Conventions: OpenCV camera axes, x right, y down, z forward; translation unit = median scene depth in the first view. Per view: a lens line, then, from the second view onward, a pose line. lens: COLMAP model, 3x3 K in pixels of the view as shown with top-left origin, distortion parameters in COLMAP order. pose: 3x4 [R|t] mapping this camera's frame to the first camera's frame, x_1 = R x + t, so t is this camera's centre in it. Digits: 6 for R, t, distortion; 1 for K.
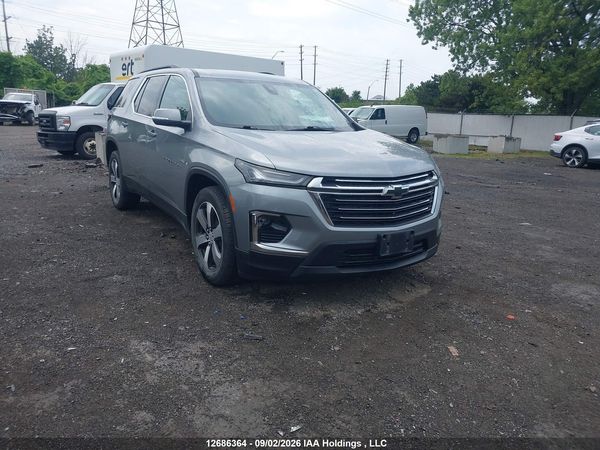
lens RADIAL K [[479.2, 0, 300.0], [0, 479.2, 225.0], [0, 0, 1]] dist [0.013827, -0.008208]
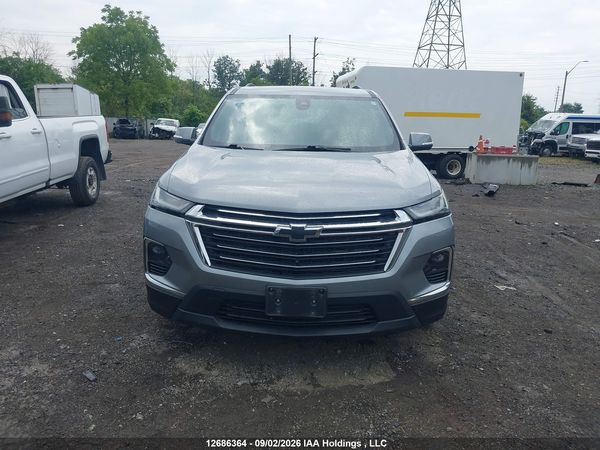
lens RADIAL K [[479.2, 0, 300.0], [0, 479.2, 225.0], [0, 0, 1]] dist [0.013827, -0.008208]
pose [[0.826311, 0.100265, -0.554217, 0.583049], [-0.123901, 0.992281, -0.005214, -0.074357], [0.549417, 0.072977, 0.832356, 0.370631]]
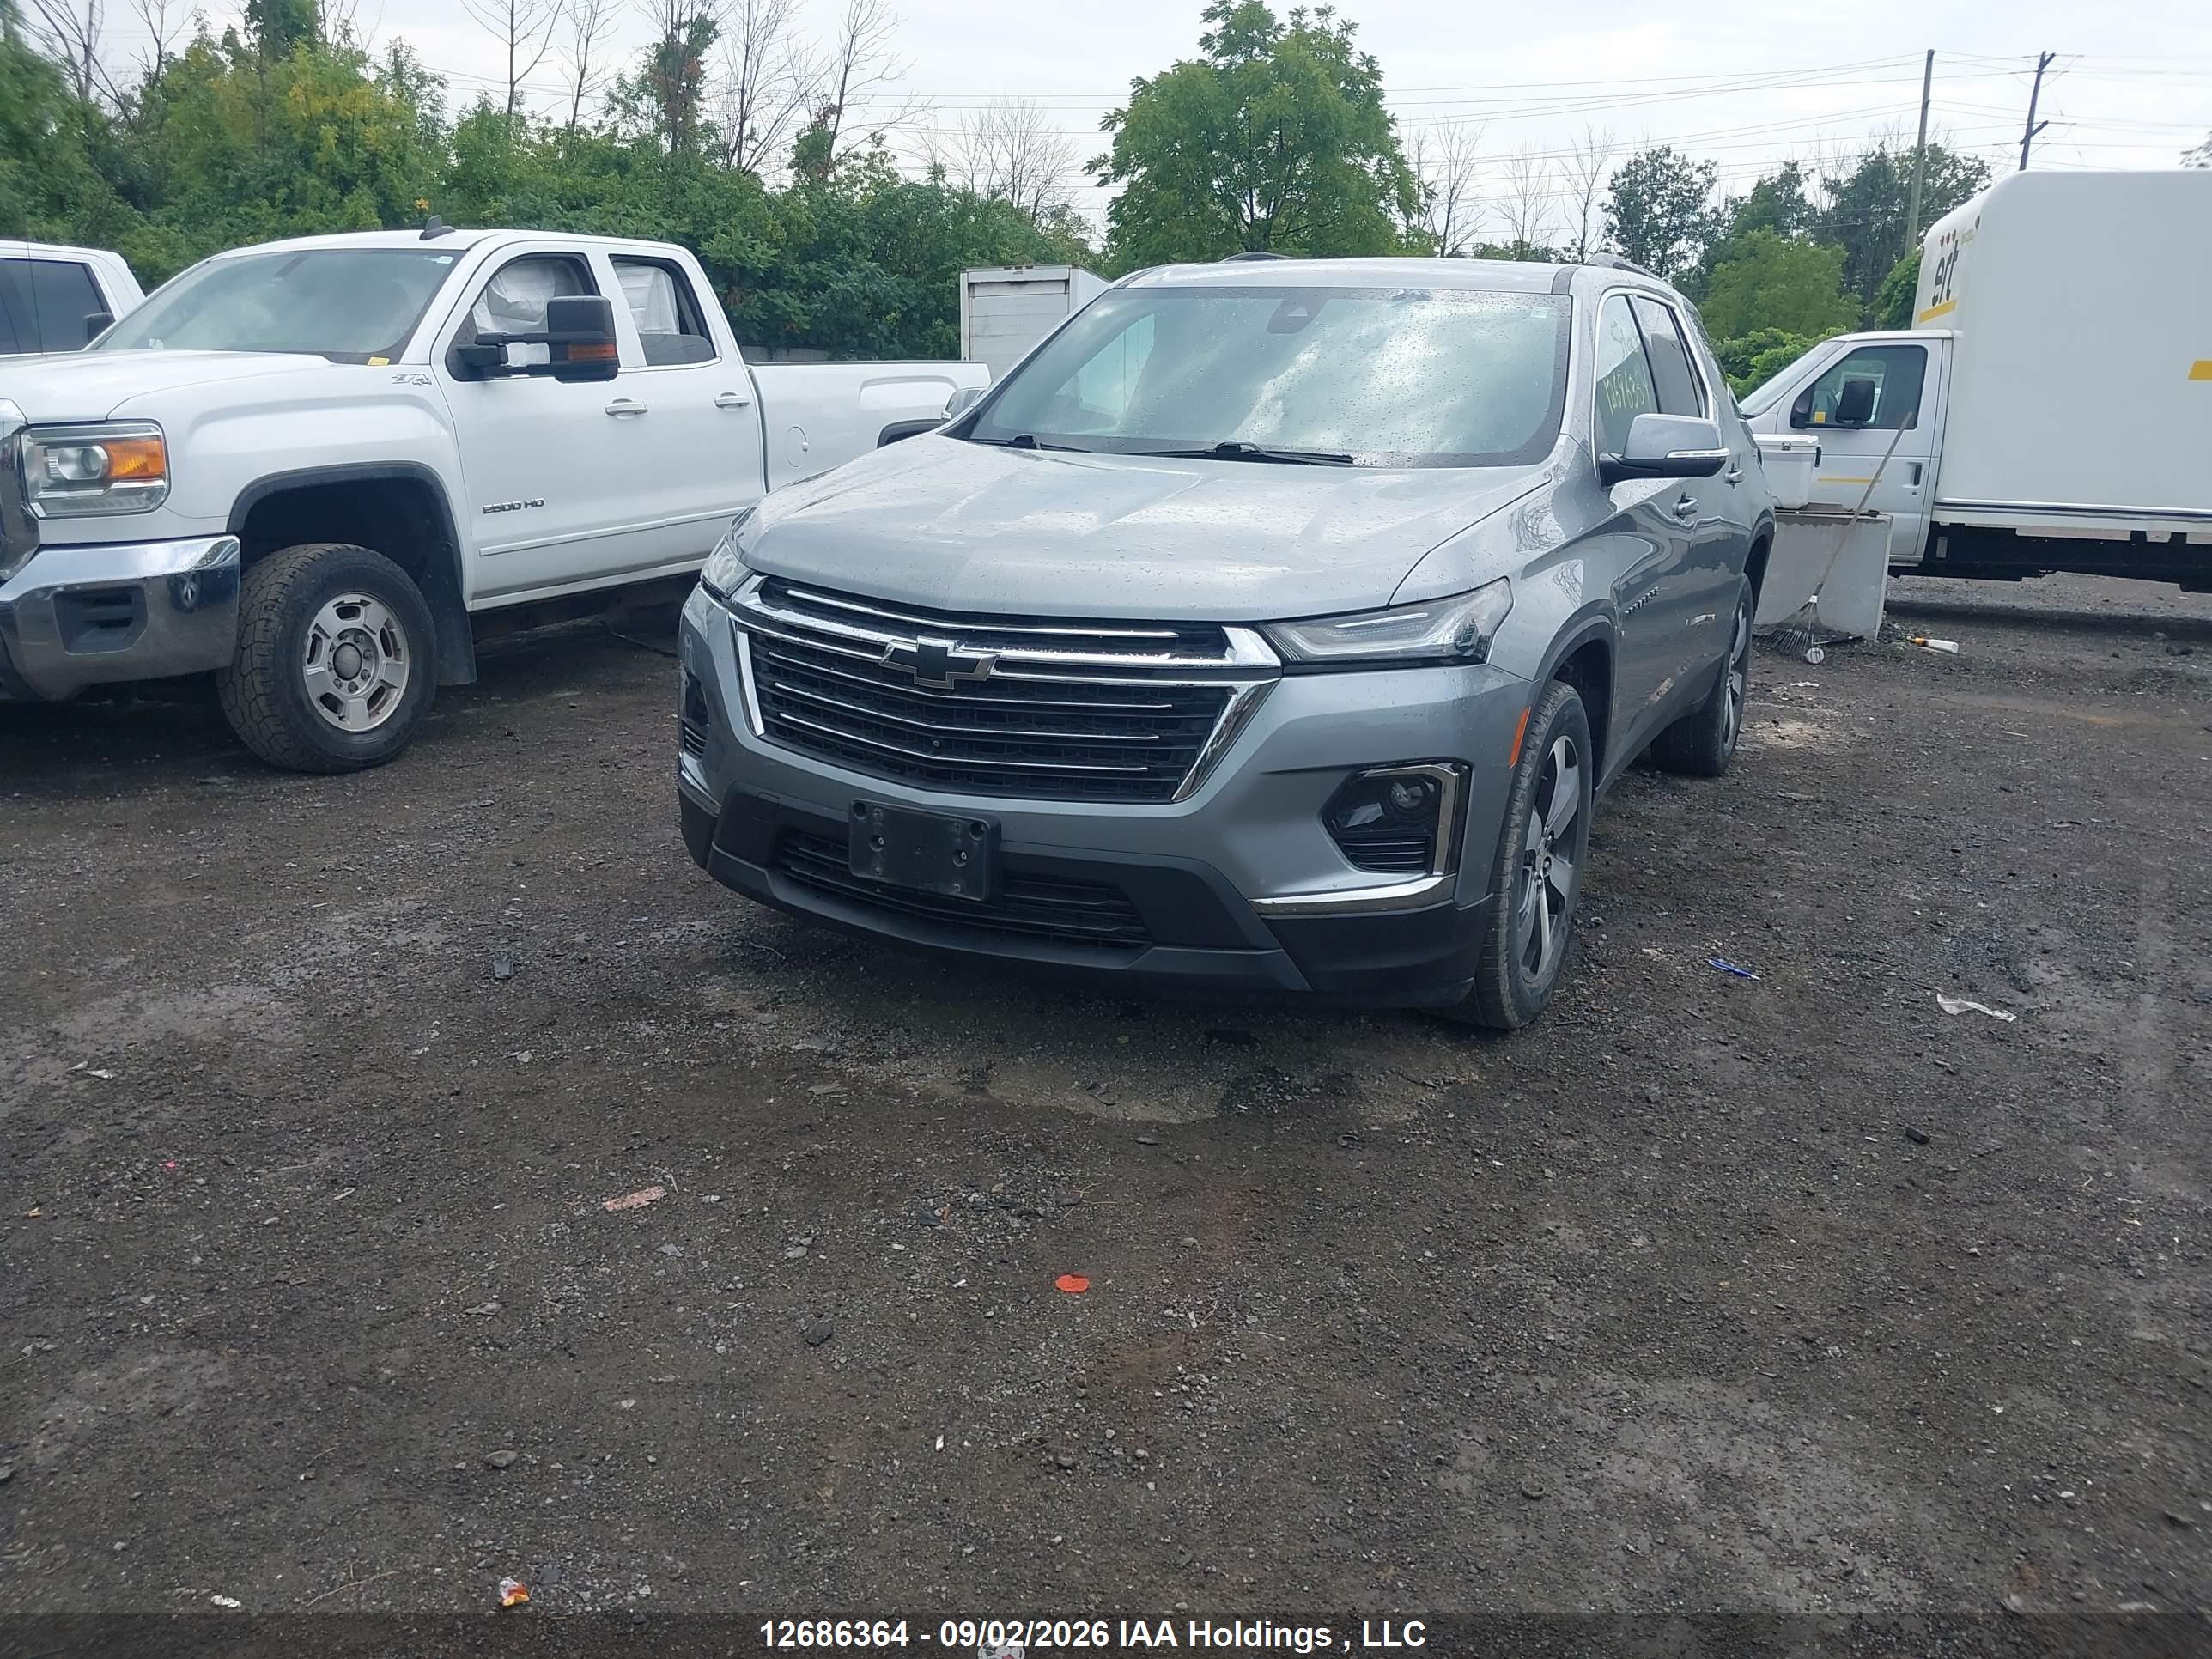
lens RADIAL K [[1766.5, 0, 1106.0], [0, 1766.5, 829.5], [0, 0, 1]] dist [0.013827, -0.008208]
pose [[0.494978, 0.198243, -0.845988, 1.068365], [-0.221726, 0.970210, 0.097623, -0.092572], [0.840139, 0.139256, 0.524188, 0.542234]]
